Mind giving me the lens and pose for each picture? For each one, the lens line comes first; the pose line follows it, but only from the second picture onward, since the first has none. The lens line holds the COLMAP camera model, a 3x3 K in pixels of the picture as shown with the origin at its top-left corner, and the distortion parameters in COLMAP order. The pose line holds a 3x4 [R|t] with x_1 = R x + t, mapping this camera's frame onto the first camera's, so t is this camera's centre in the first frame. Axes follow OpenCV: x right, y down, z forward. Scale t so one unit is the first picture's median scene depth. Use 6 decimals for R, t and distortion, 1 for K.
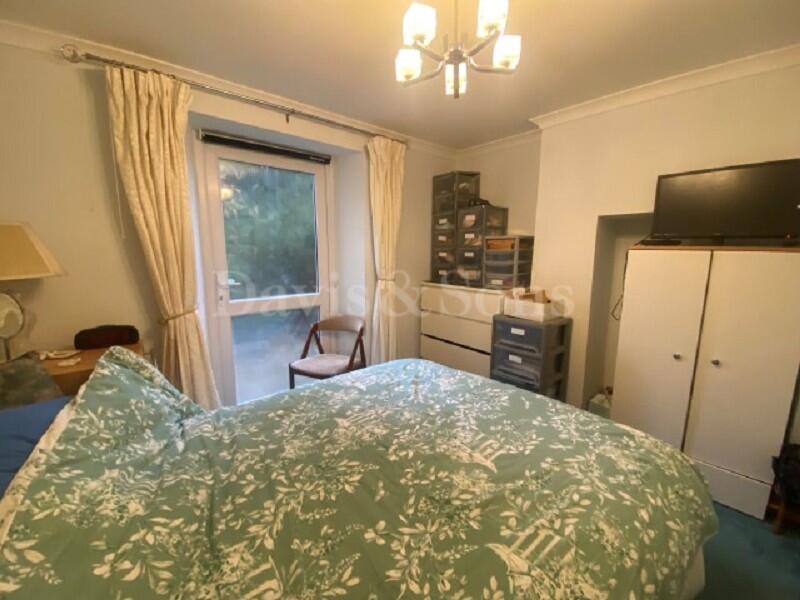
lens RADIAL K [[320.9, 0, 403.6], [0, 320.9, 294.0], [0, 0, 1]] dist [0.014791, -0.016110]
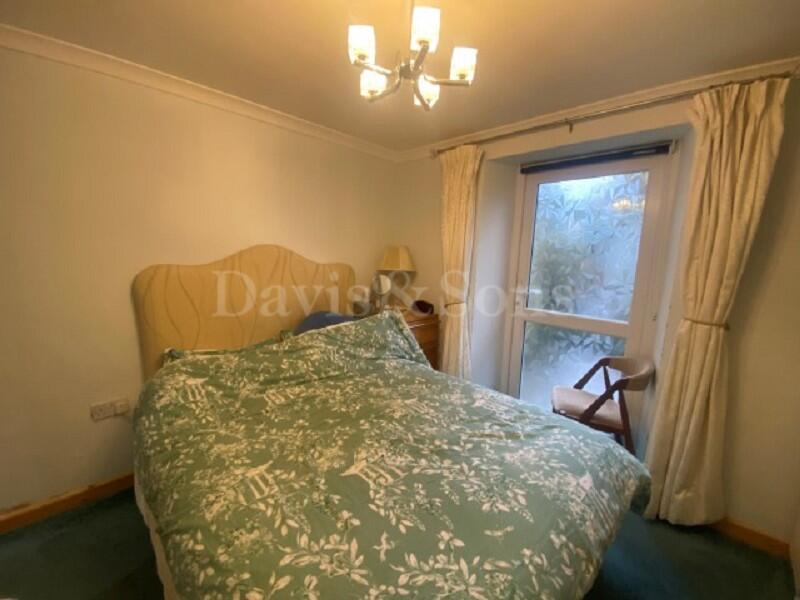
lens RADIAL K [[320.9, 0, 401.2], [0, 320.9, 306.6], [0, 0, 1]] dist [0.014791, -0.016110]
pose [[0.093988, 0.168125, -0.981275, 1.121538], [-0.184745, 0.971464, 0.148749, -0.152584], [0.978282, 0.167305, 0.122366, 0.881517]]
